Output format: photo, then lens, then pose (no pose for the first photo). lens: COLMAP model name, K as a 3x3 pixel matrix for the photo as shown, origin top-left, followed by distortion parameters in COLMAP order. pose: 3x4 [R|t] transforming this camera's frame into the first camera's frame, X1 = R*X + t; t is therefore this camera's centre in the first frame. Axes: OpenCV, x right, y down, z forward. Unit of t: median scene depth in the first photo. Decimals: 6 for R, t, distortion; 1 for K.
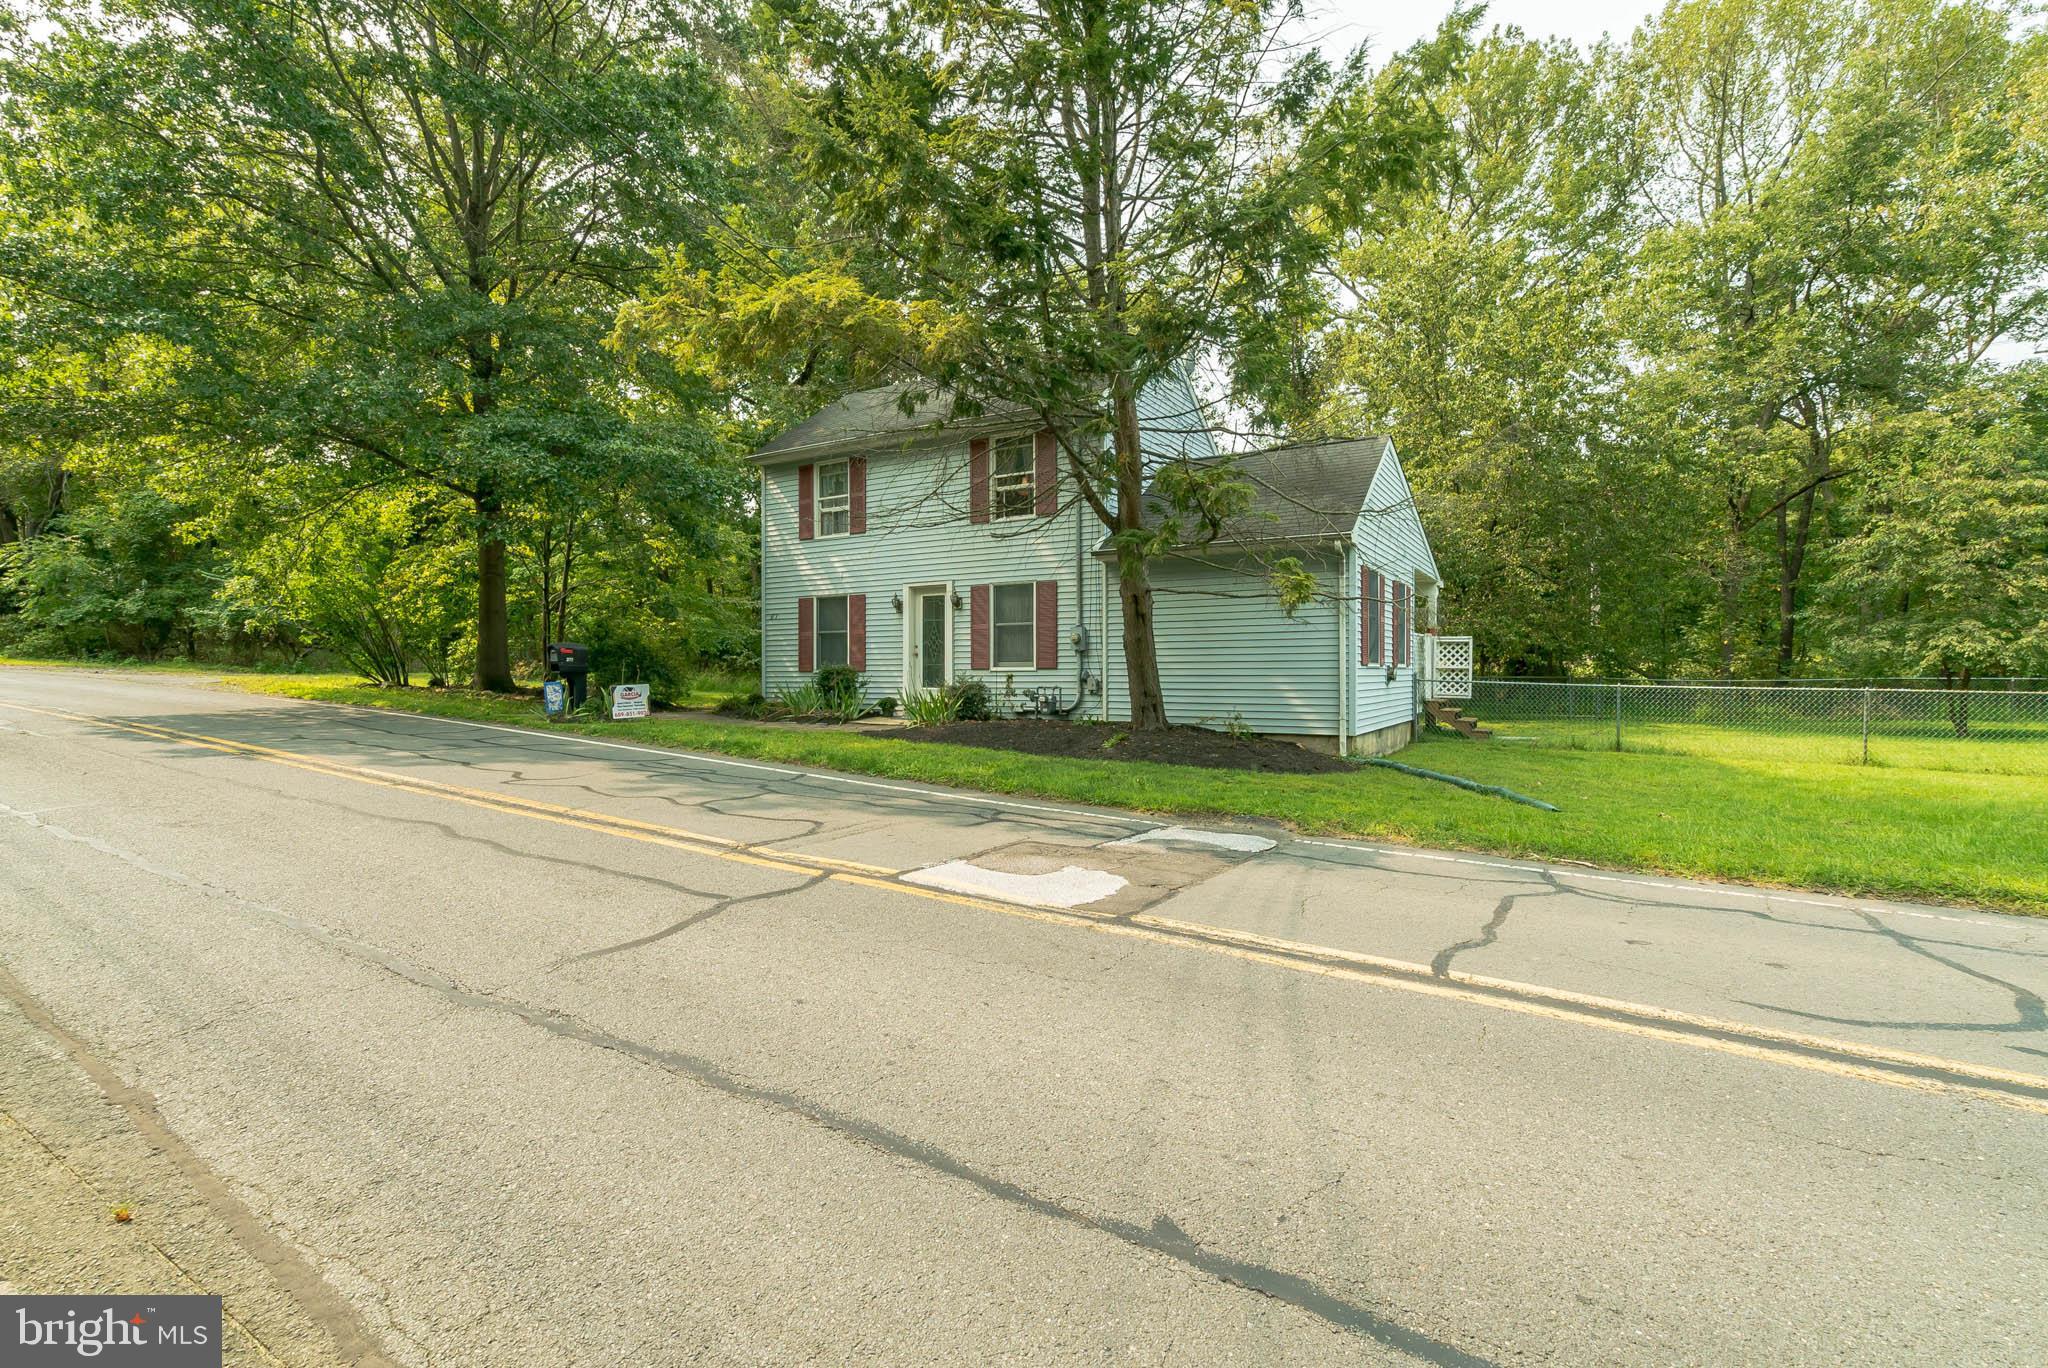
lens RADIAL K [[938.3, 0, 1031.7], [0, 938.3, 676.4], [0, 0, 1]] dist [-0.001115, -0.000015]
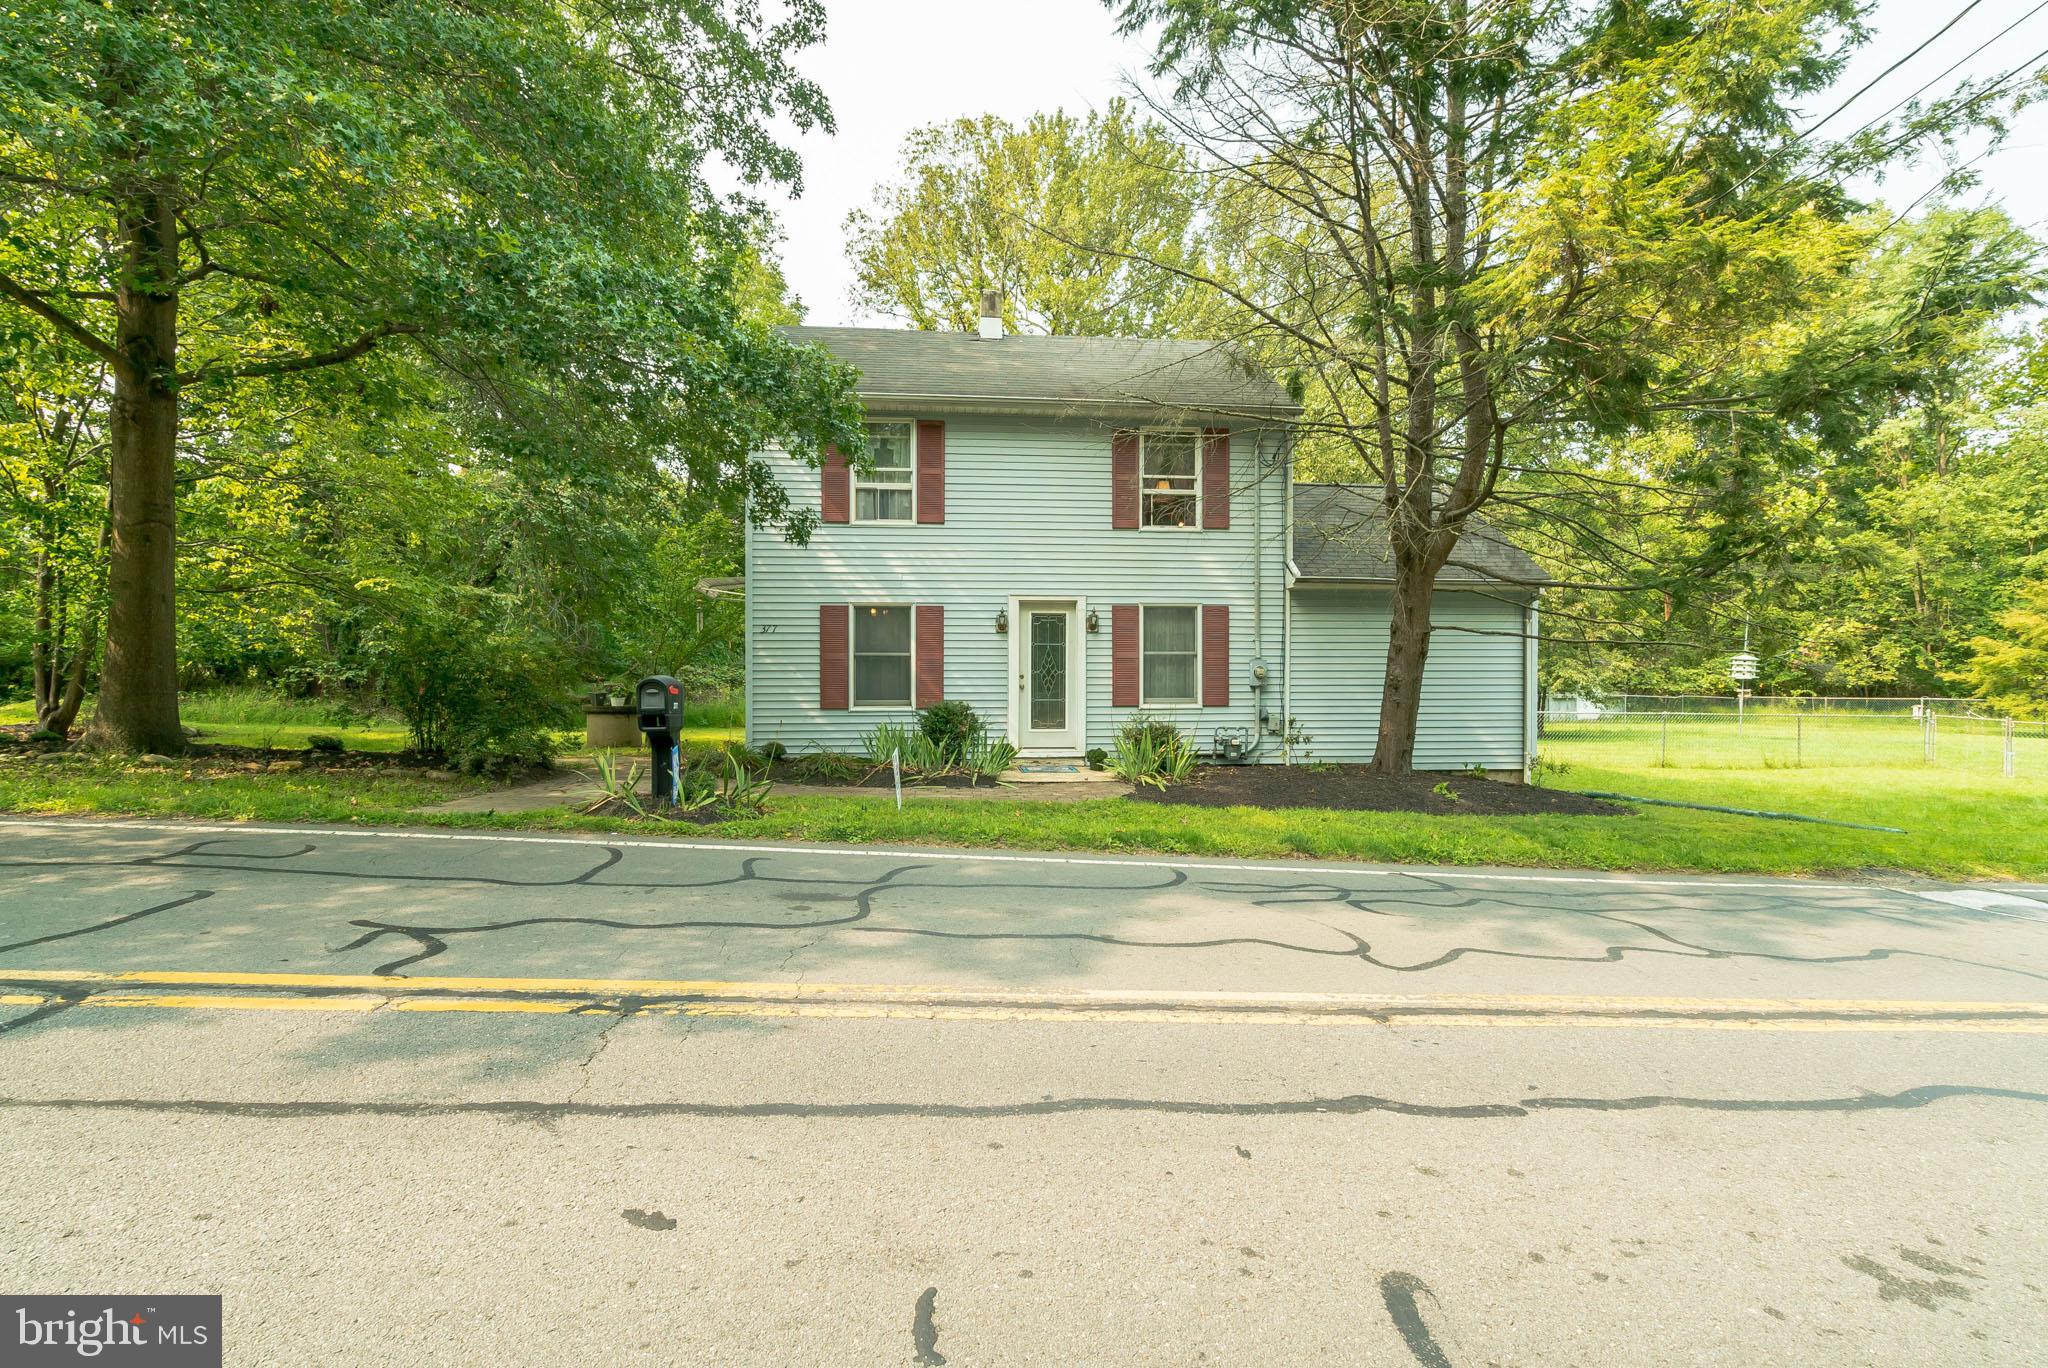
lens RADIAL K [[938.3, 0, 1022.7], [0, 938.3, 699.2], [0, 0, 1]] dist [-0.001115, -0.000015]
pose [[0.803558, 0.010866, 0.595127, -0.602023], [0.003007, 0.999746, -0.022315, 0.003427], [-0.595219, 0.019721, 0.803322, 0.387208]]
